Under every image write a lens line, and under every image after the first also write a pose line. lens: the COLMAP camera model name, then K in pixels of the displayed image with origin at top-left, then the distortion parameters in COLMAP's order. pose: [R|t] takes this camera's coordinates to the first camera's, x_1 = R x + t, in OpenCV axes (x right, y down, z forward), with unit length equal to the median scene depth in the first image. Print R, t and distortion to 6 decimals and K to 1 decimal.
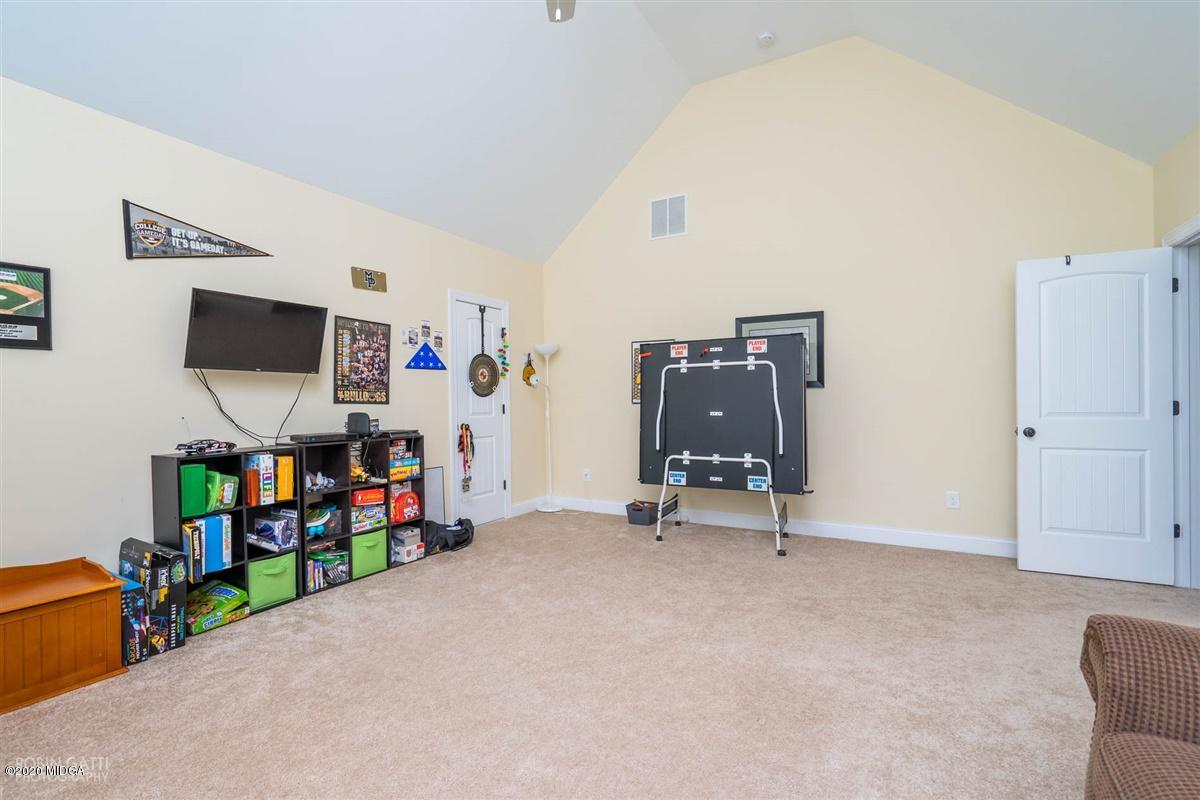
lens RADIAL K [[542.9, 0, 600.0], [0, 542.9, 400.0], [0, 0, 1]] dist [-0.003432, 0.001701]
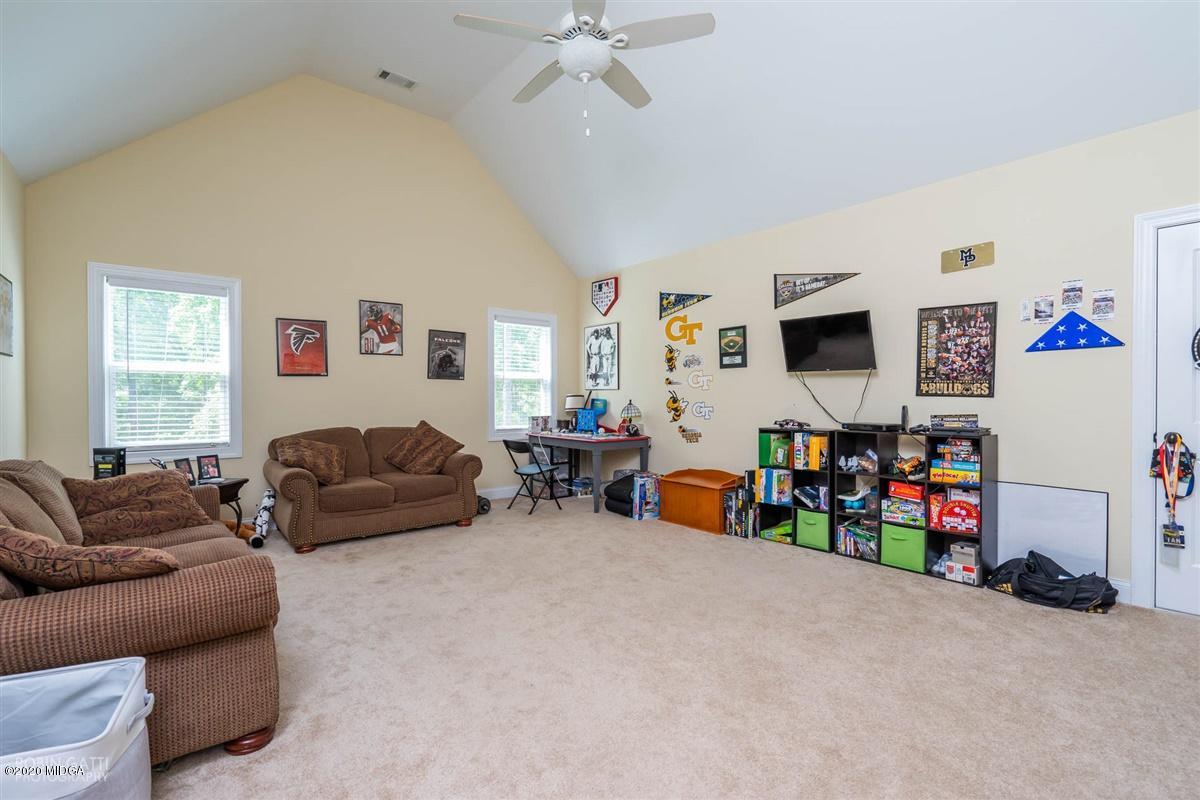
lens RADIAL K [[542.9, 0, 600.0], [0, 542.9, 400.0], [0, 0, 1]] dist [-0.003432, 0.001701]
pose [[-0.344243, 0.018133, -0.938705, 0.647665], [0.006591, 0.999836, 0.016896, -0.007045], [0.938857, -0.000370, -0.344306, 0.768323]]
